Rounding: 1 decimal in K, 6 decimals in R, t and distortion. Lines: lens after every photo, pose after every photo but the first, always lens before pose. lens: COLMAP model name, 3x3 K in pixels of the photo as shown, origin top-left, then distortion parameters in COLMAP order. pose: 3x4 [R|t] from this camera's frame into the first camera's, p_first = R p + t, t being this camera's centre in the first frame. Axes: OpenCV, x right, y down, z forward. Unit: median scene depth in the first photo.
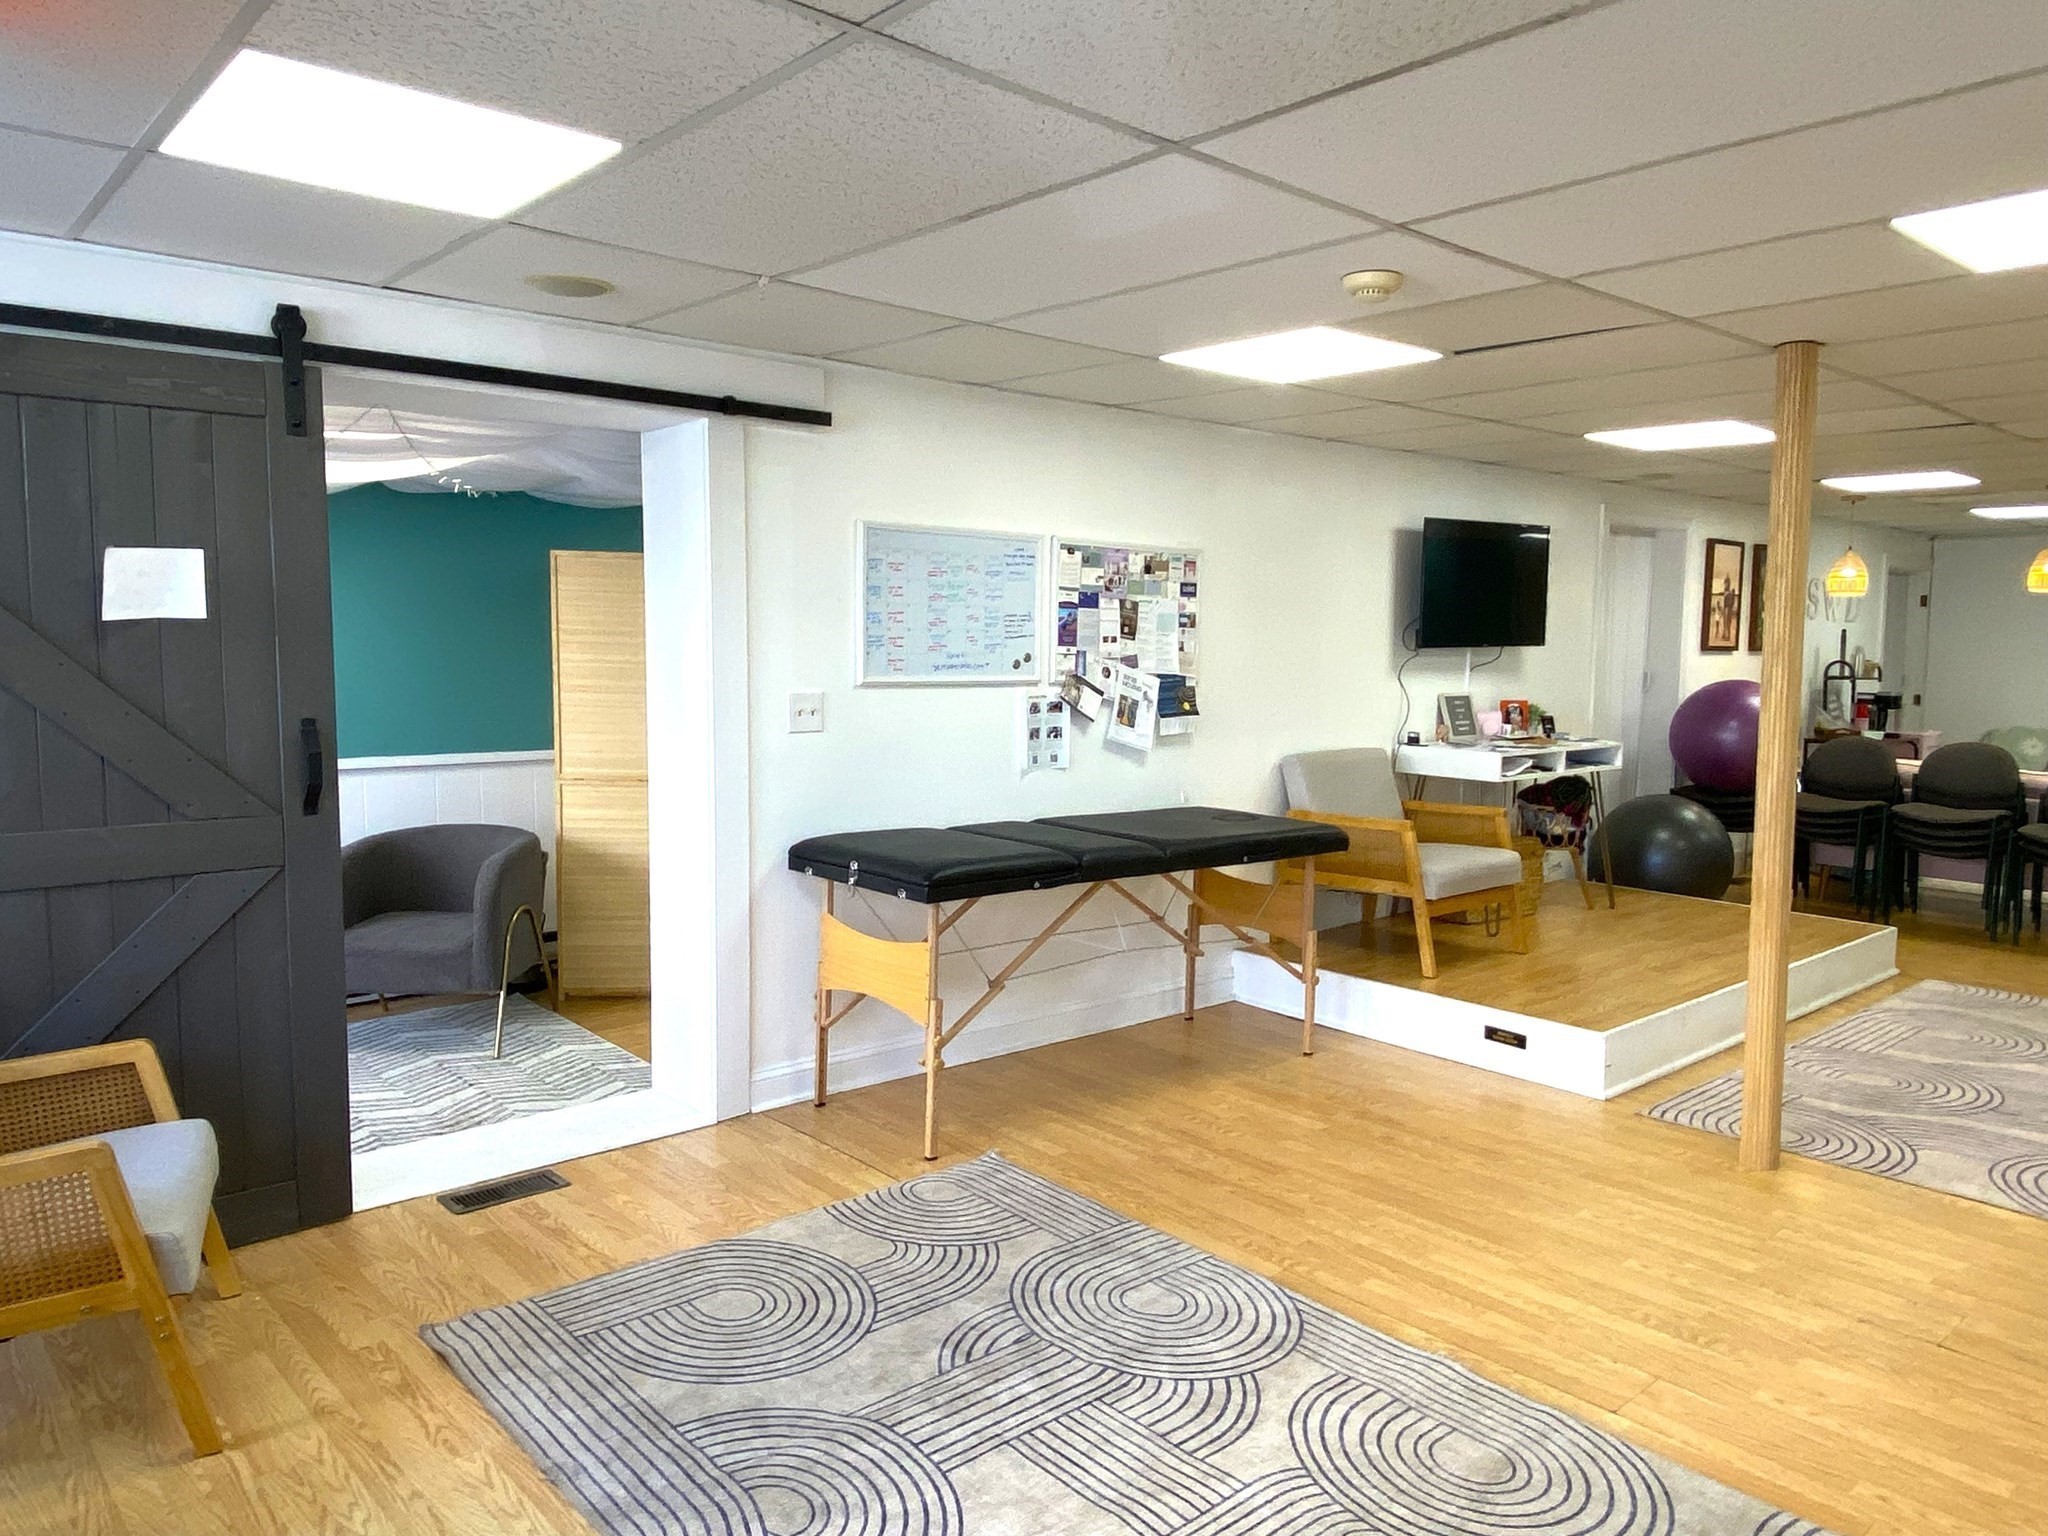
lens RADIAL K [[1409.1, 0, 1017.0], [0, 1409.1, 759.9], [0, 0, 1]] dist [0.065218, -0.065296]
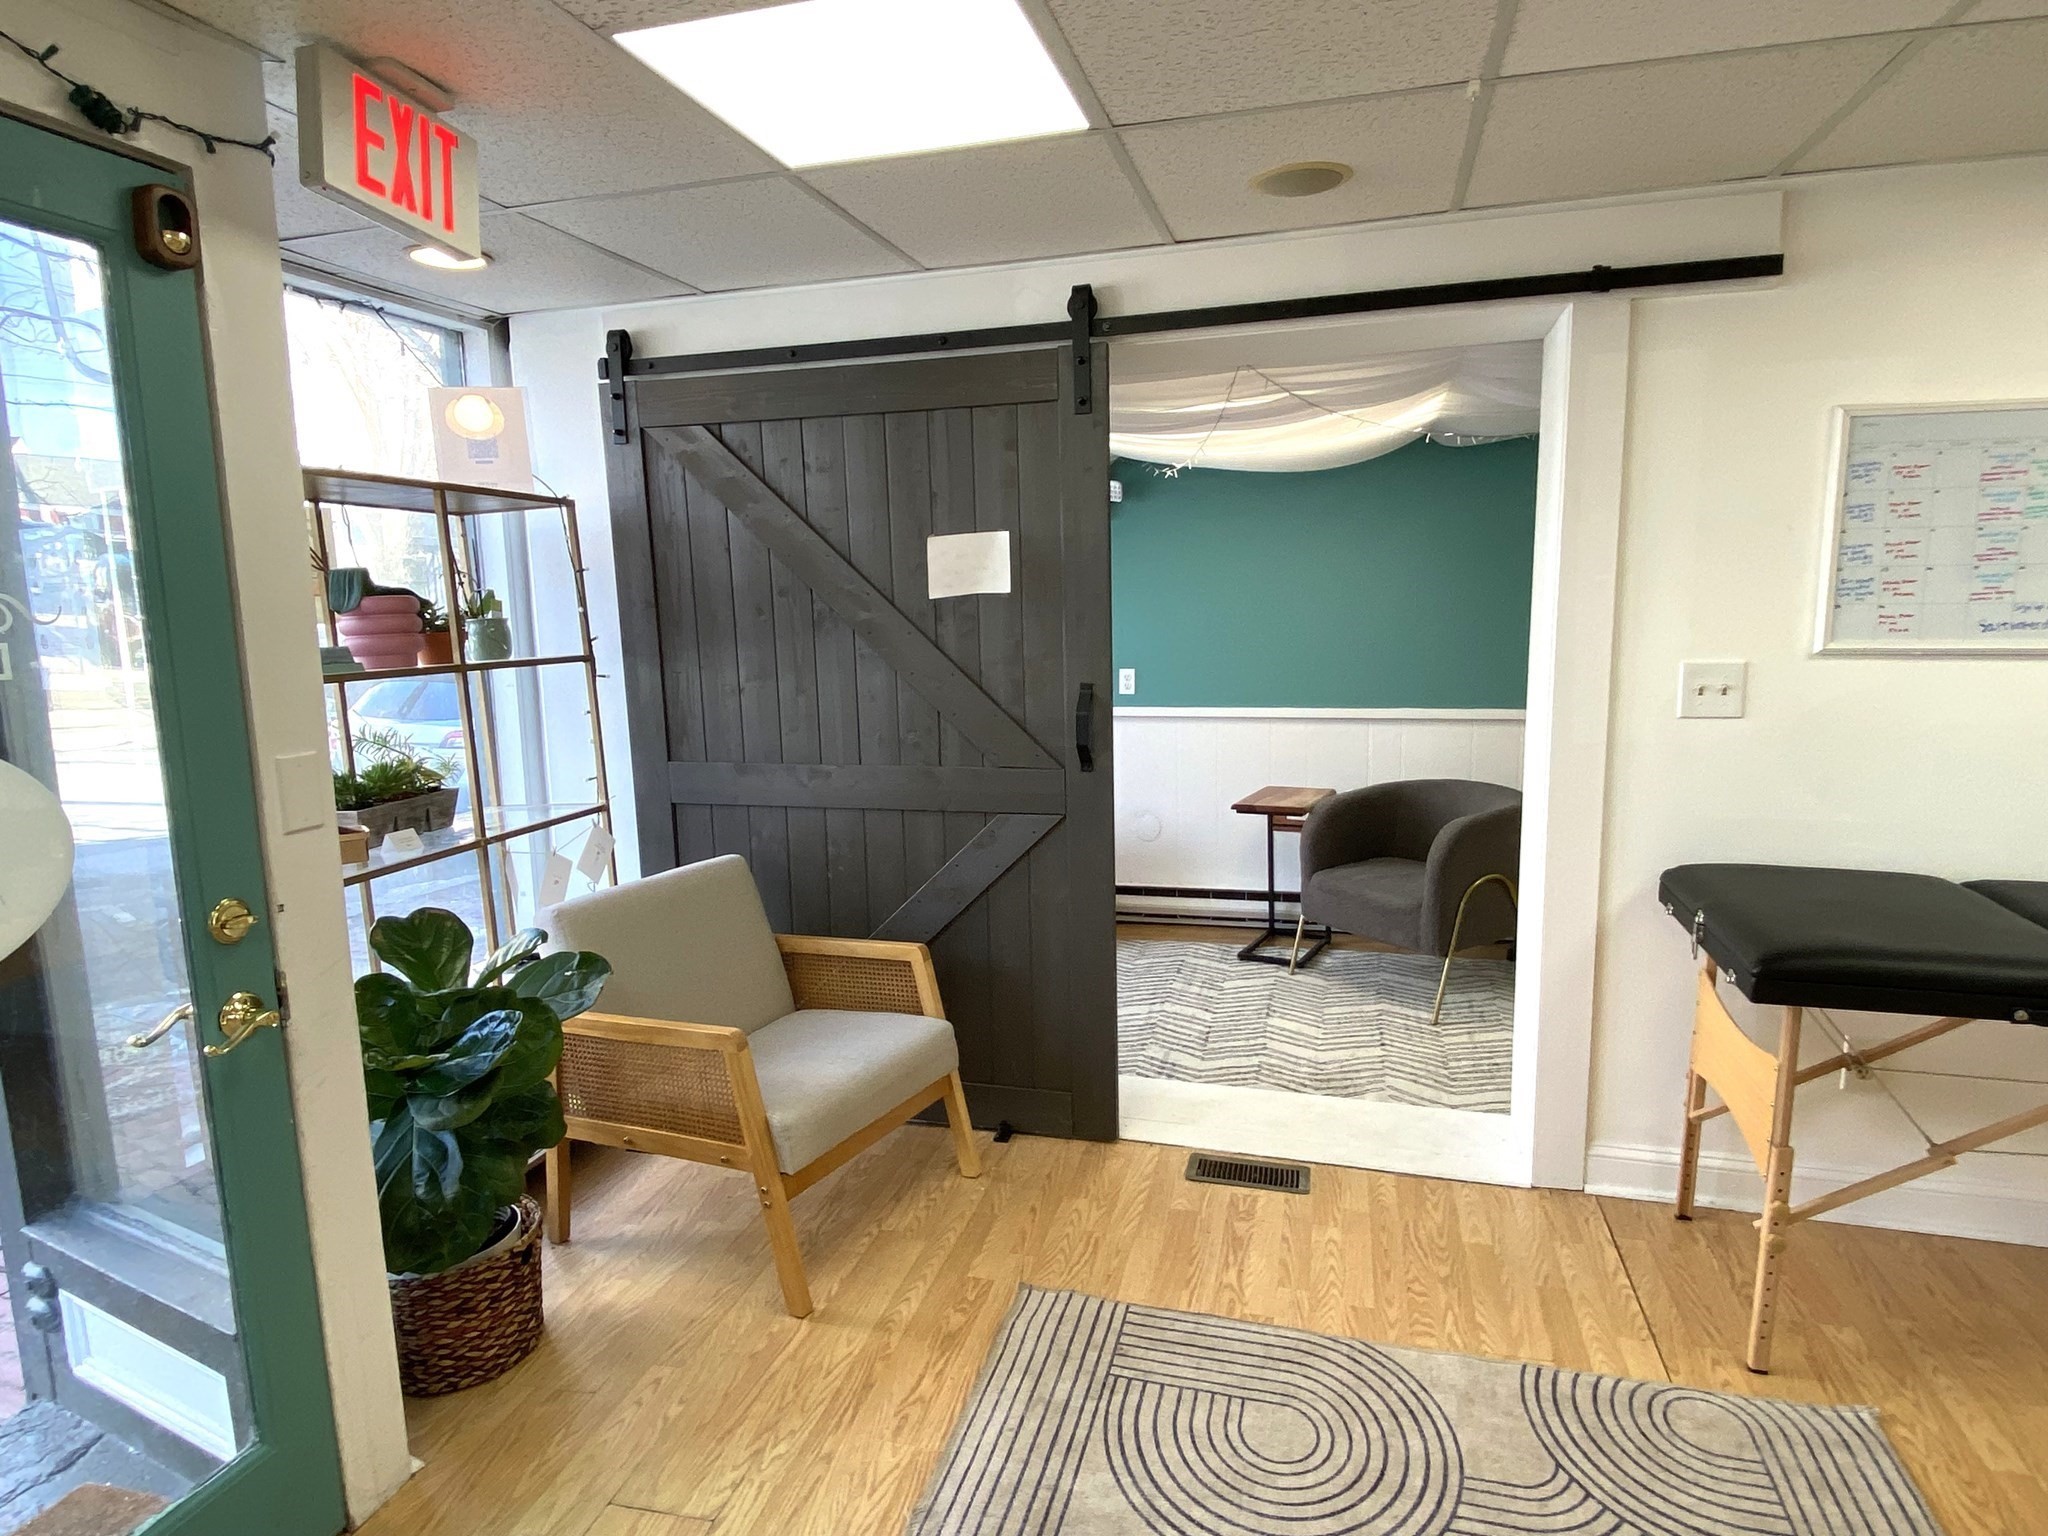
lens RADIAL K [[1185.0, 0, 1004.4], [0, 1185.0, 776.8], [0, 0, 1]] dist [0.039610, -0.041427]
pose [[0.535950, 0.108078, -0.837303, 0.176375], [-0.044561, 0.994011, 0.099783, -0.035269], [0.843073, -0.016168, 0.537556, 0.367792]]
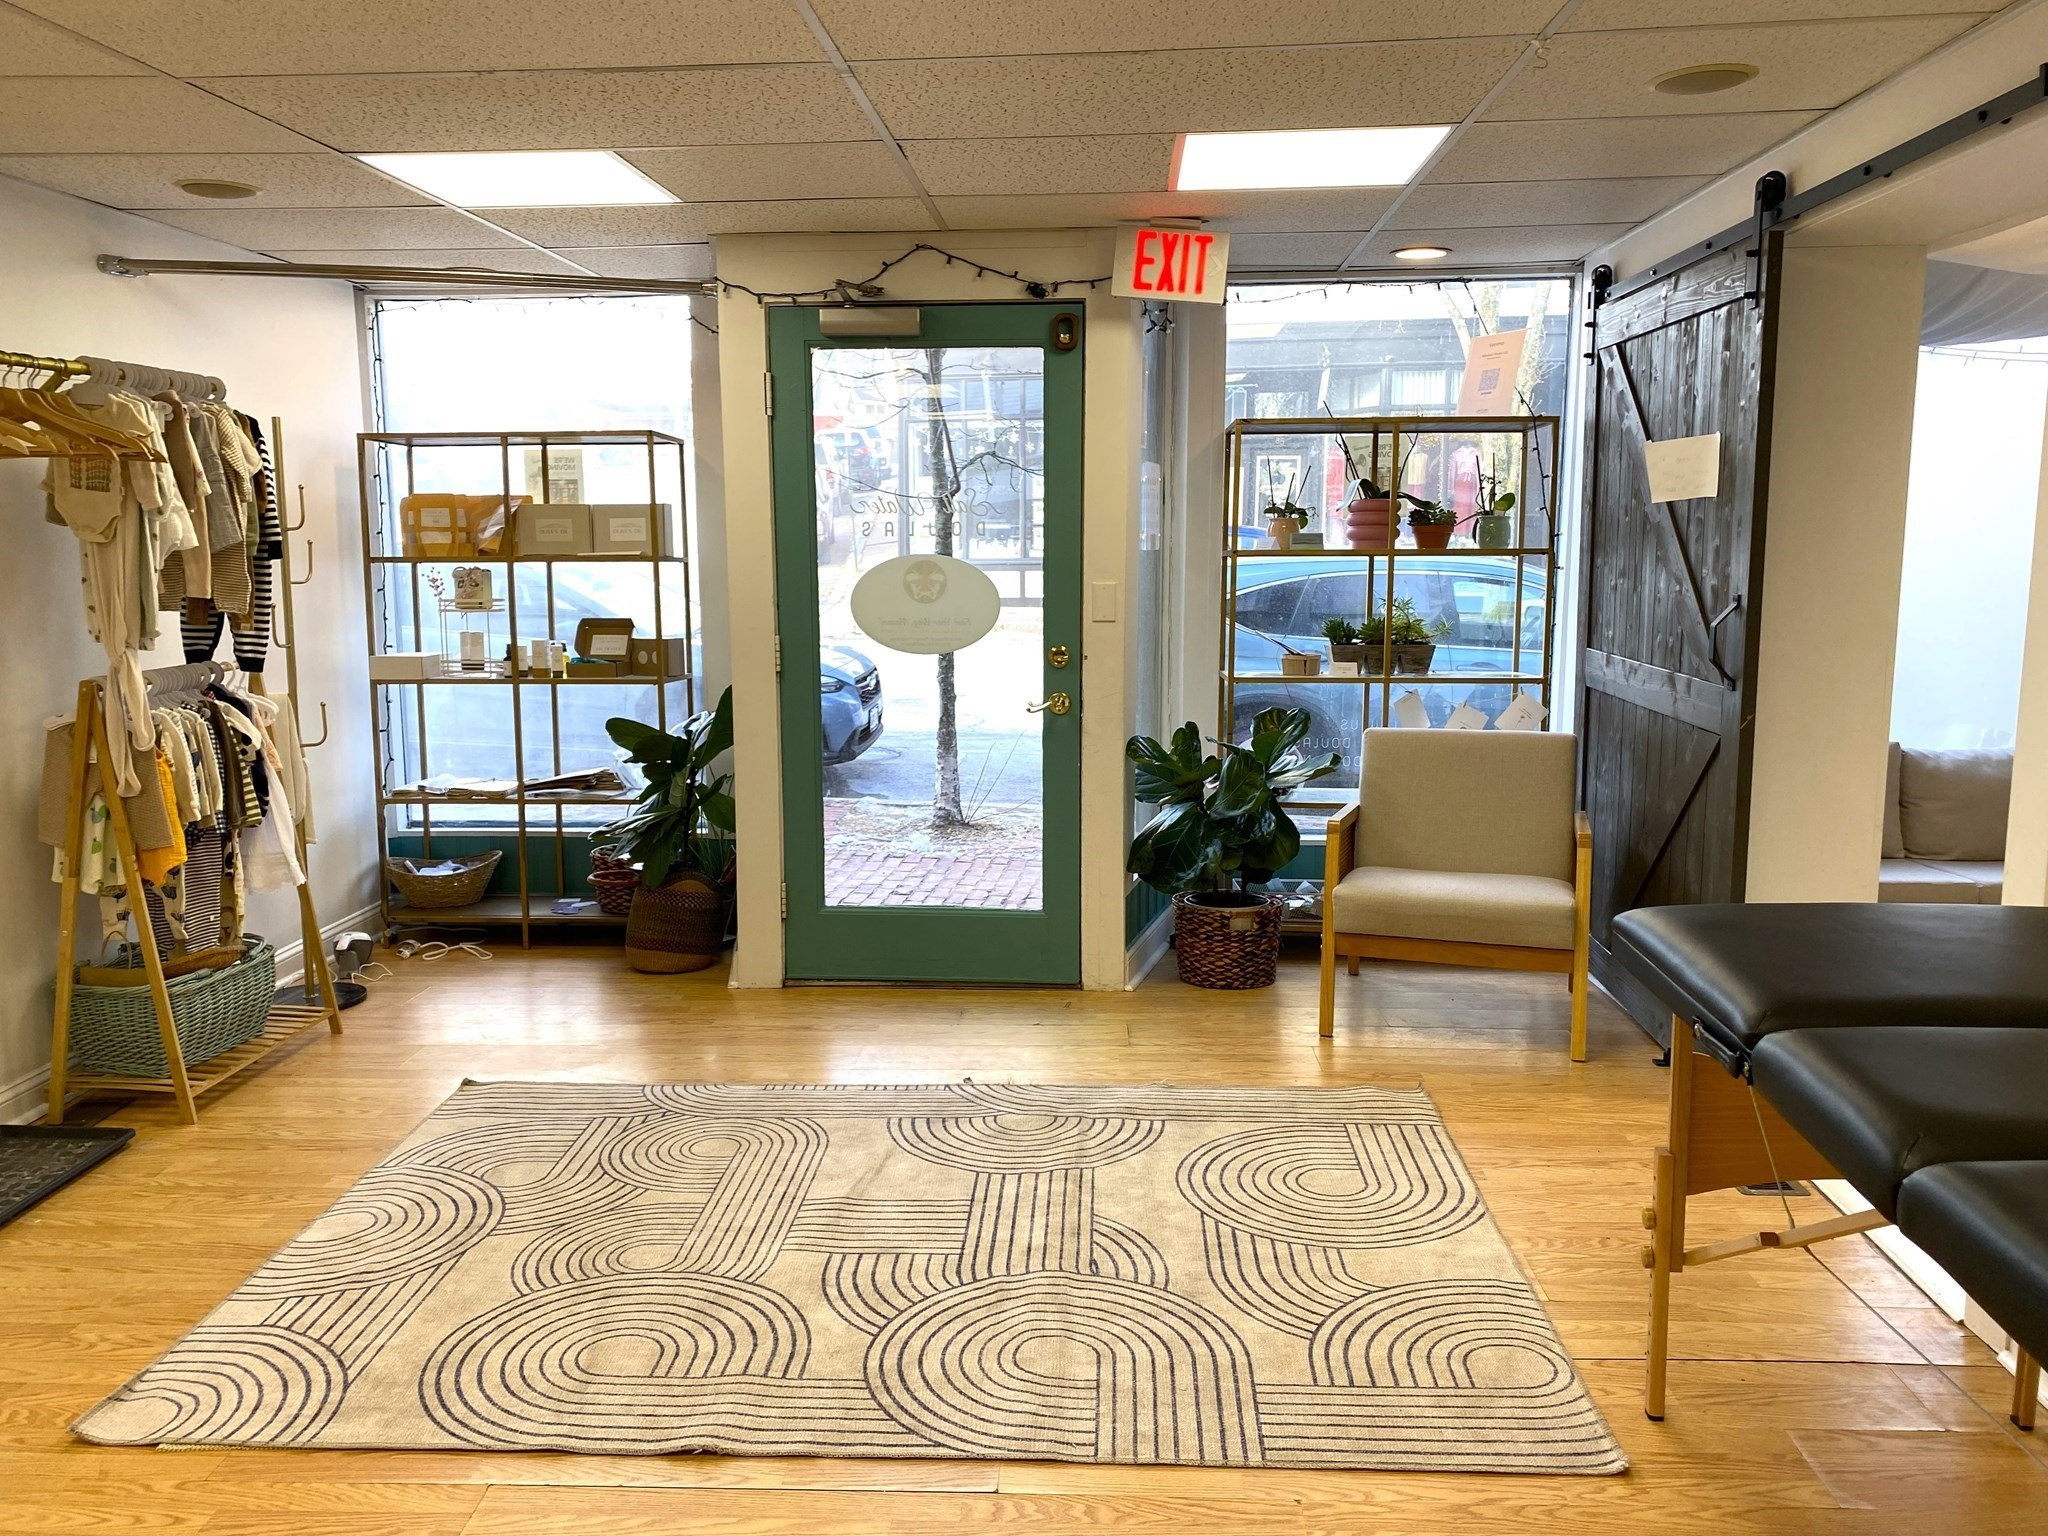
lens RADIAL K [[1541.5, 0, 1013.0], [0, 1541.5, 751.3], [0, 0, 1]] dist [0.028222, -0.025917]
pose [[-0.710426, 0.101061, -0.696478, 0.495975], [-0.058374, 0.977764, 0.201419, -0.087386], [0.701347, 0.183750, -0.688730, 1.108864]]
